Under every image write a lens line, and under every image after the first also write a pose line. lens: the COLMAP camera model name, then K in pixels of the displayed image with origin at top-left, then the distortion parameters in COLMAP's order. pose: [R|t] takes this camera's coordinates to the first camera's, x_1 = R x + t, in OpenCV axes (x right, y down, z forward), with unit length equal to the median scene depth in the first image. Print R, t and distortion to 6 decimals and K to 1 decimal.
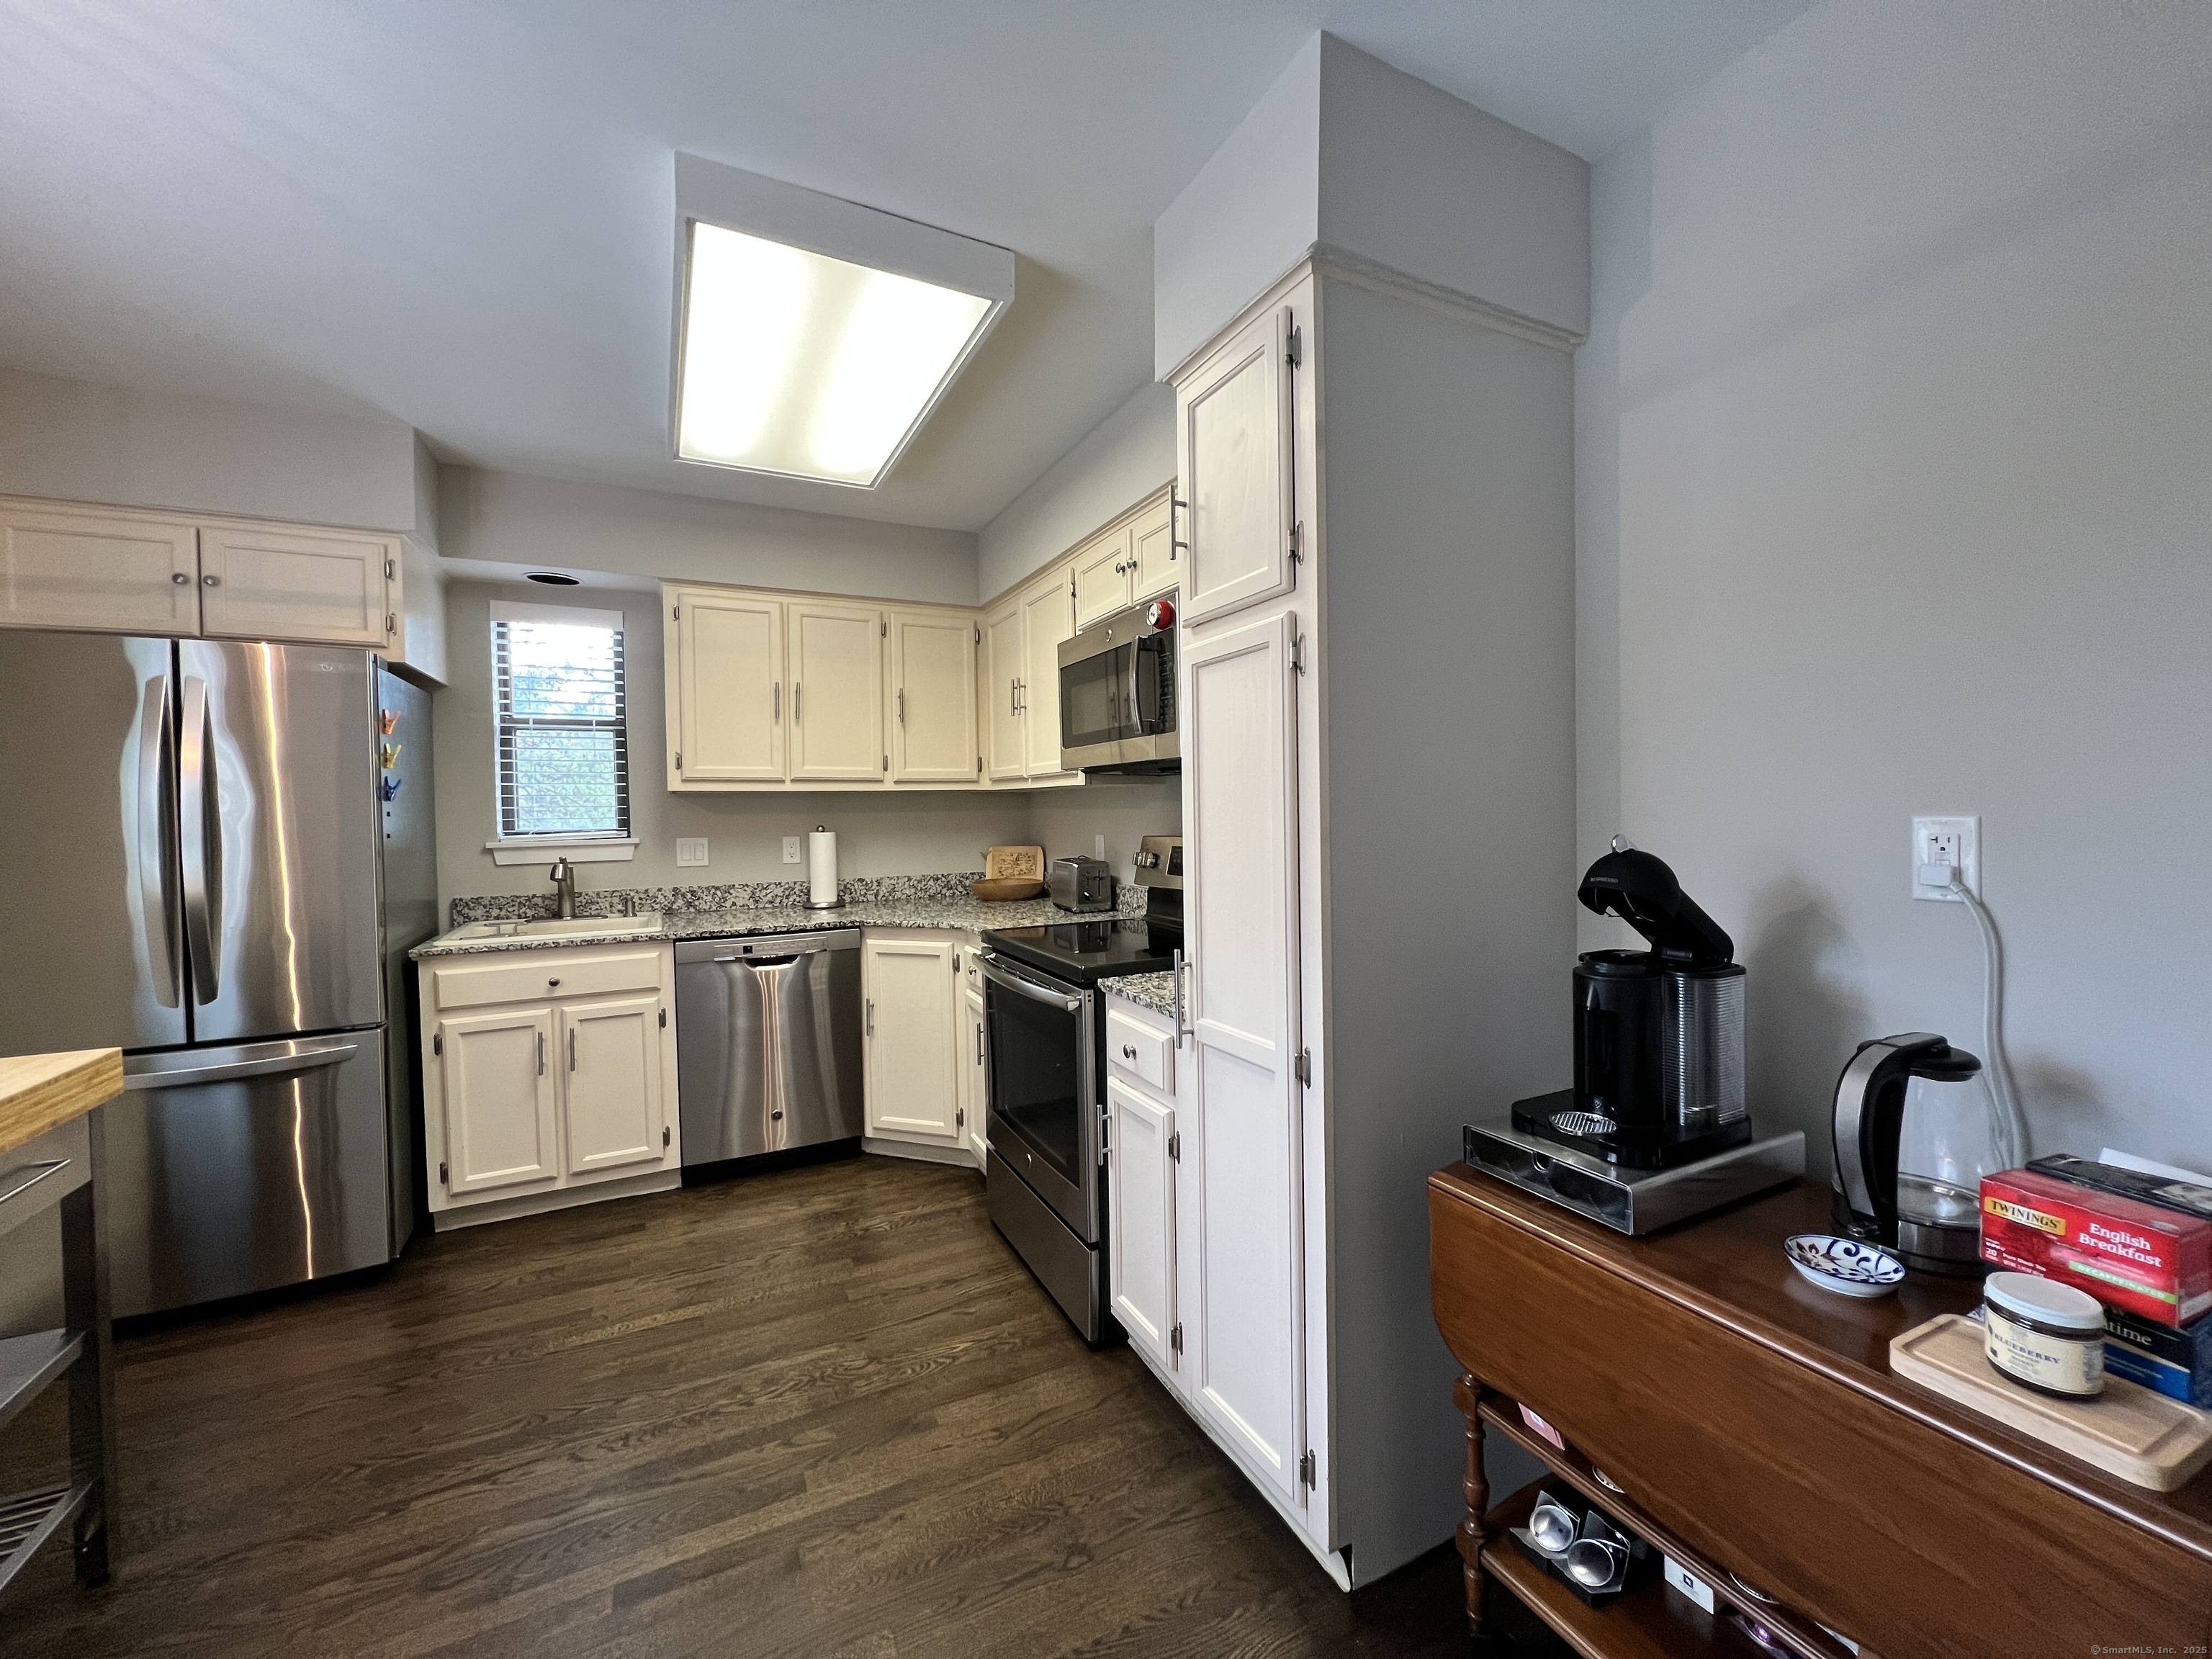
lens RADIAL K [[884.8, 0, 1106.0], [0, 884.8, 829.5], [0, 0, 1]] dist [-0.000062, -0.000090]
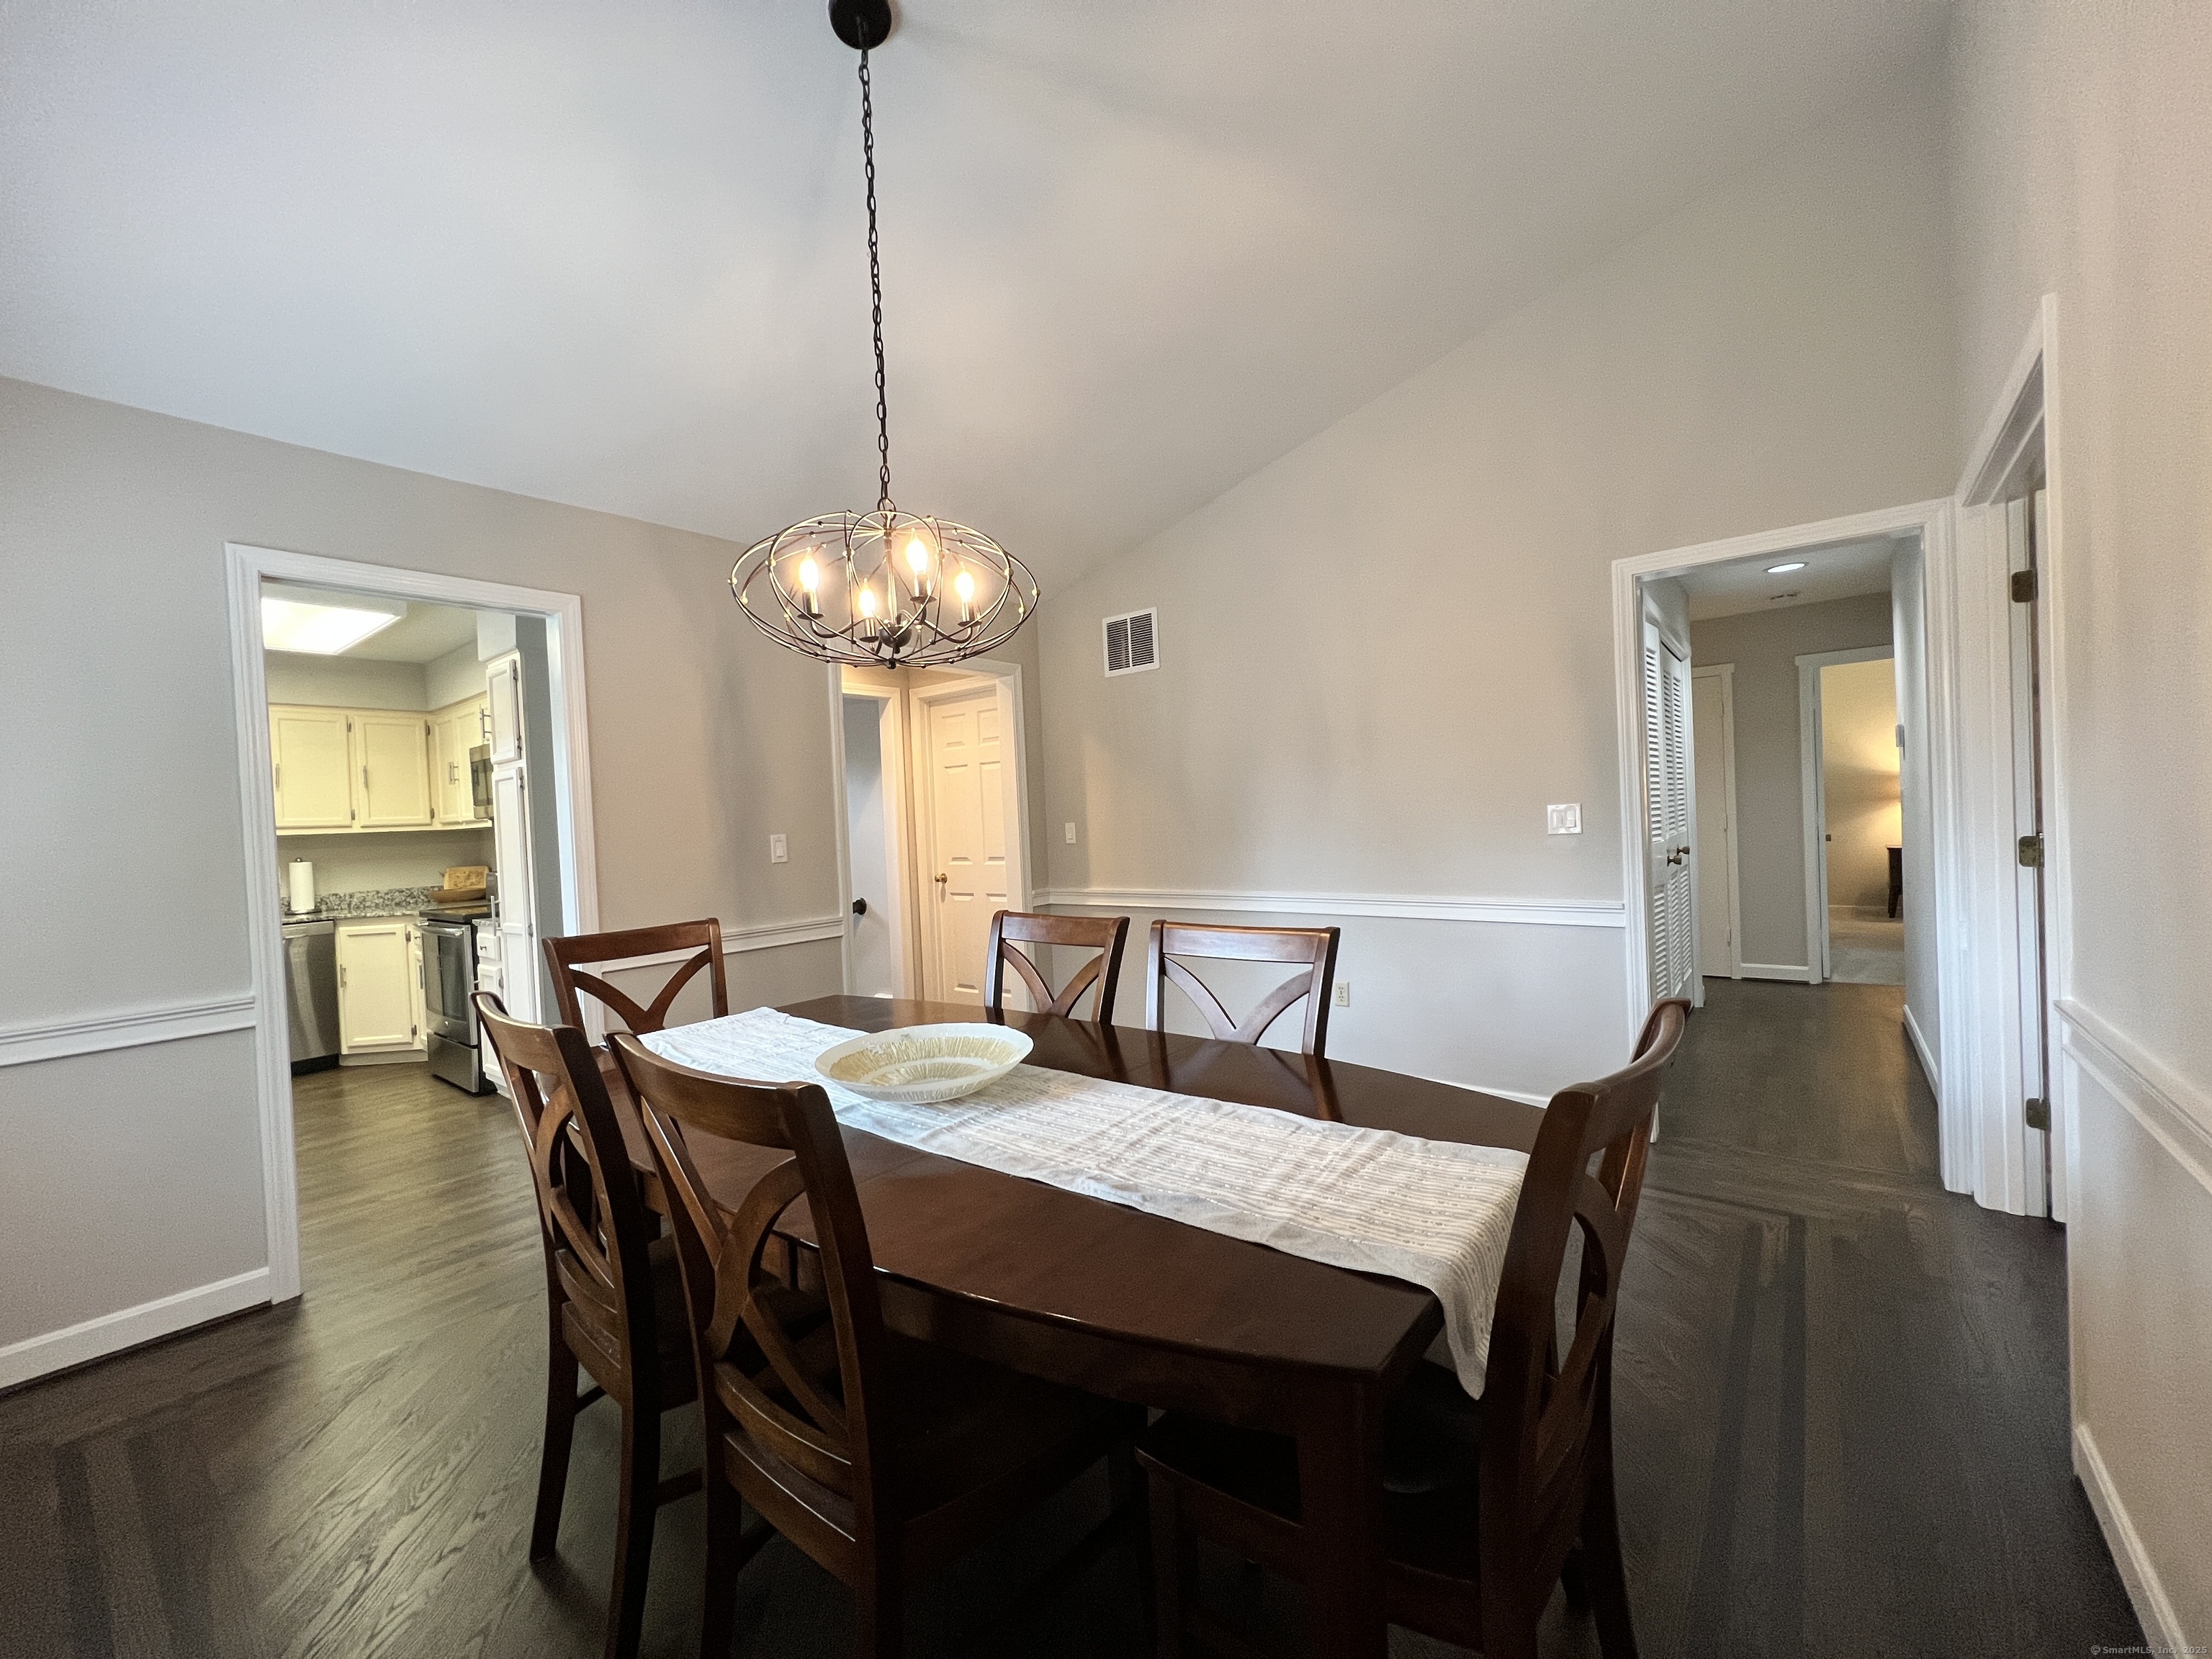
lens RADIAL K [[885.8, 0, 1106.0], [0, 885.8, 829.5], [0, 0, 1]] dist [0.001278, -0.000540]
pose [[0.906595, -0.032168, 0.420774, 0.302482], [0.042881, 0.998952, -0.016021, 0.032121], [-0.419817, 0.032568, 0.907024, -0.989836]]
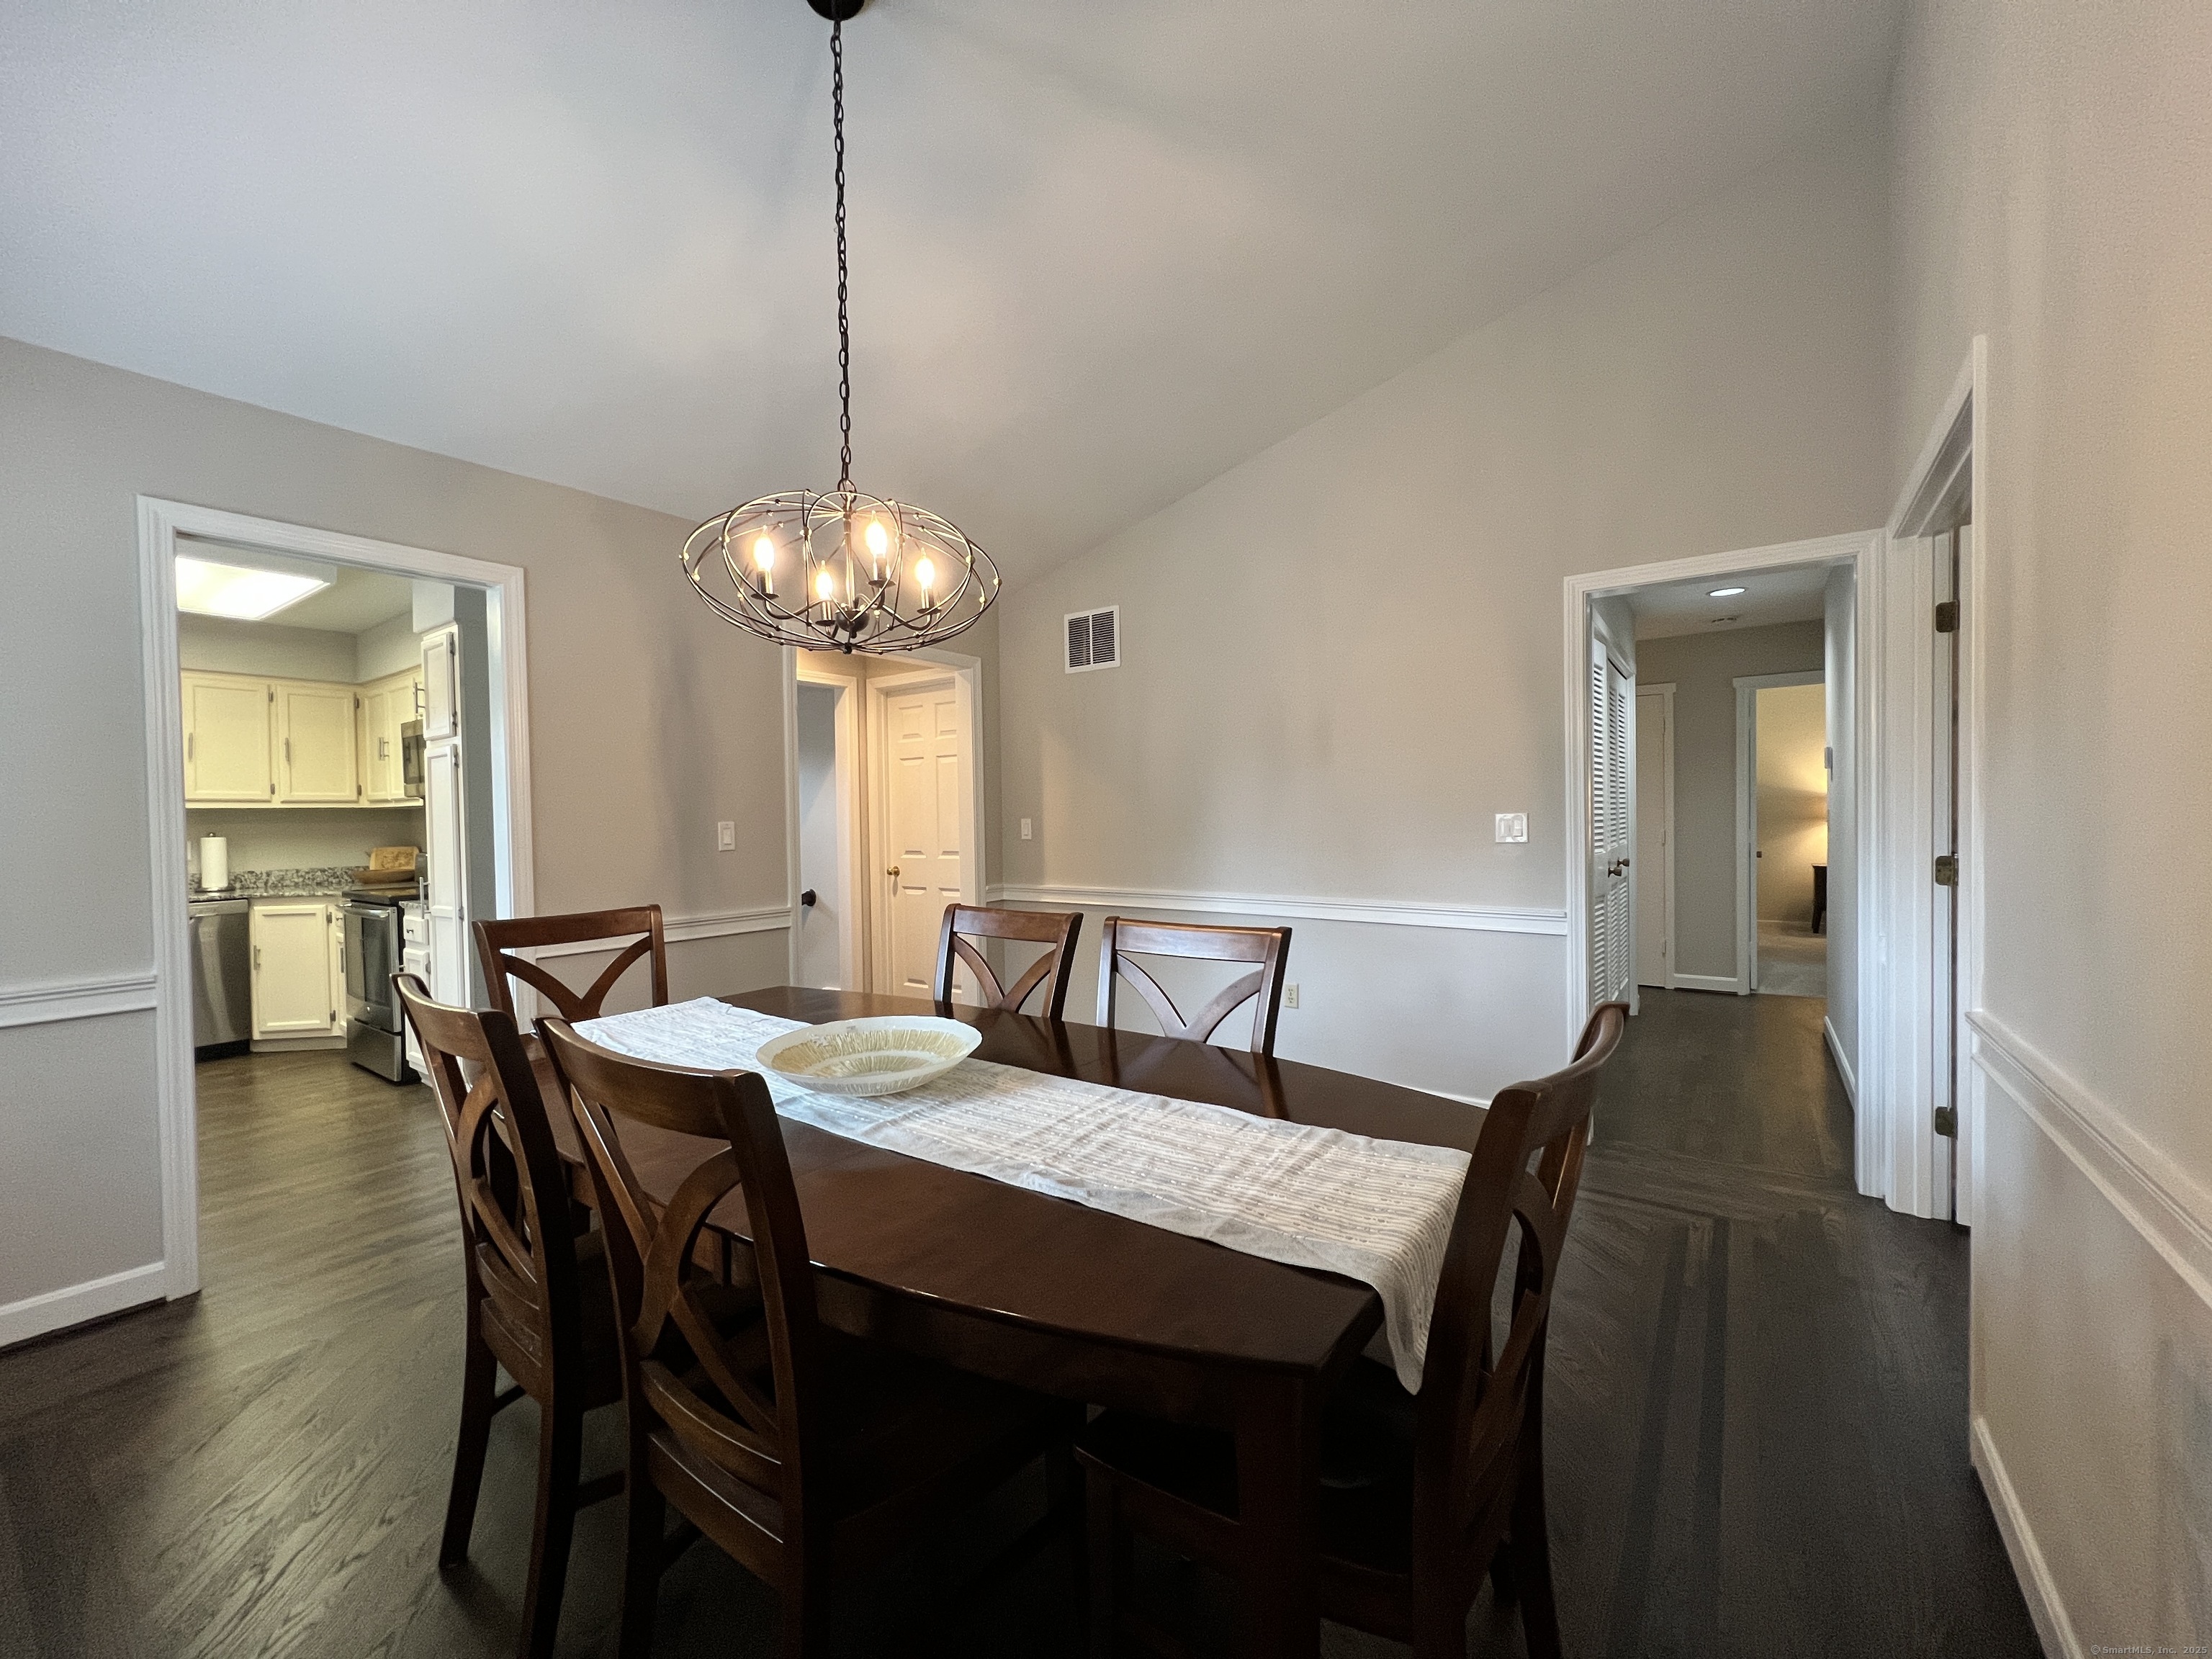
lens RADIAL K [[885.8, 0, 1106.0], [0, 885.8, 829.5], [0, 0, 1]] dist [0.001278, -0.000540]
pose [[0.885305, -0.007167, 0.464955, 0.304553], [0.015658, 0.999774, -0.014403, 0.035948], [-0.464747, 0.020032, 0.885217, -0.986320]]
